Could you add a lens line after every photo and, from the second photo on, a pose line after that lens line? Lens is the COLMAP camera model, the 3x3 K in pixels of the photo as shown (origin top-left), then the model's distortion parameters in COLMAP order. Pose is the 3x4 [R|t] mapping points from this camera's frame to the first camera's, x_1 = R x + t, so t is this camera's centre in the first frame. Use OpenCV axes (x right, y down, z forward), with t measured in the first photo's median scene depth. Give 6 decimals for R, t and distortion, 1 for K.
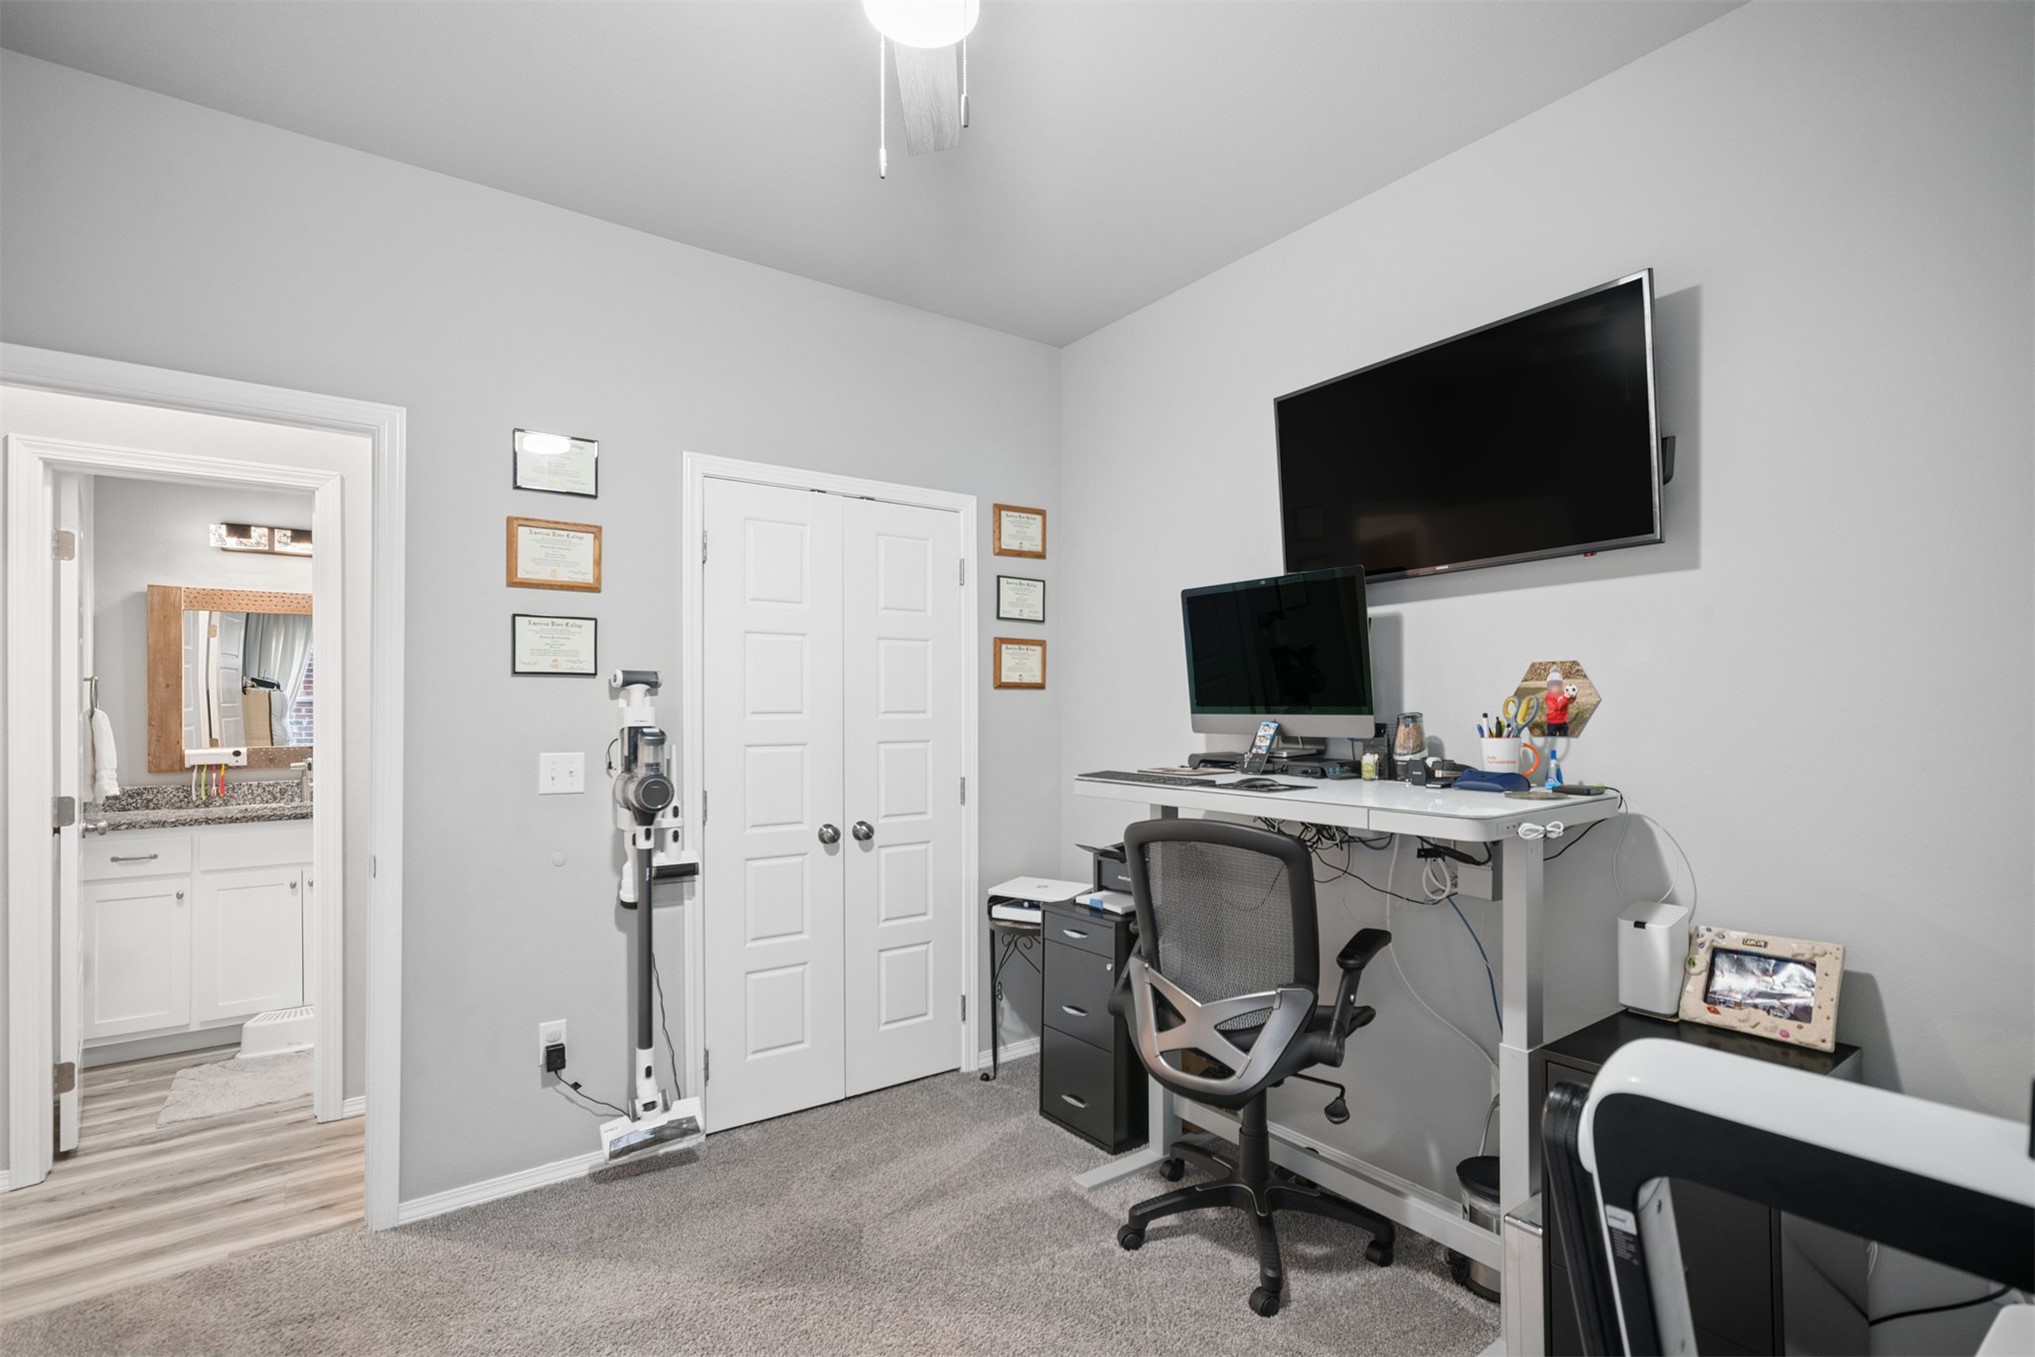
lens RADIAL K [[931.9, 0, 1024.2], [0, 931.9, 699.2], [0, 0, 1]] dist [-0.011298, 0.004159]
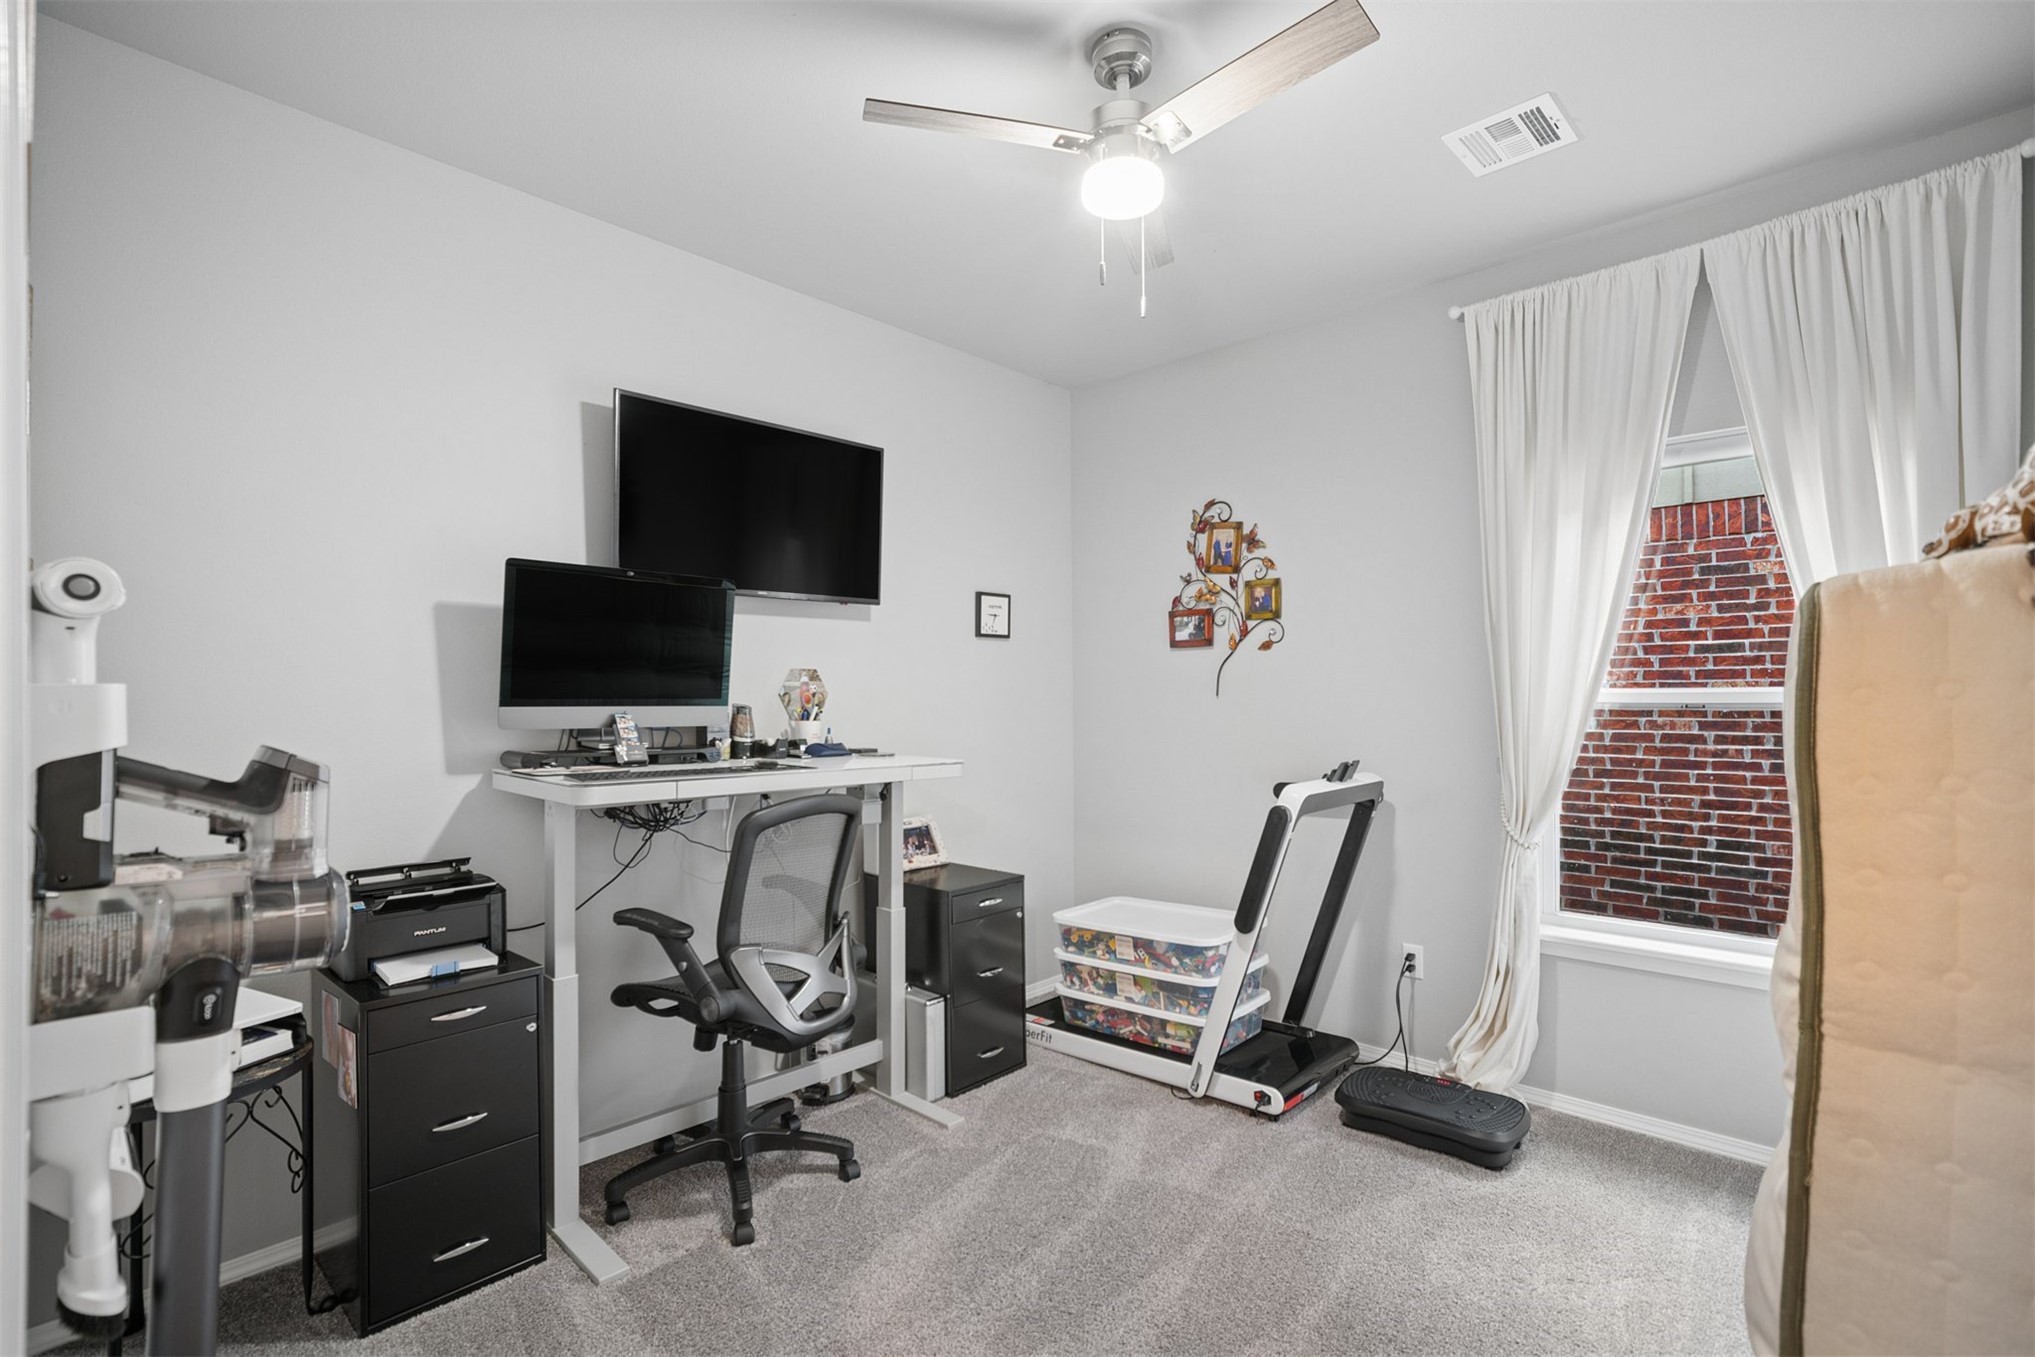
lens RADIAL K [[931.9, 0, 1021.8], [0, 931.9, 684.5], [0, 0, 1]] dist [-0.011298, 0.004159]
pose [[-0.153829, 0.018217, 0.987929, -0.937490], [-0.010511, 0.999743, -0.020072, 0.010048], [-0.988041, -0.013472, -0.153599, 0.881440]]
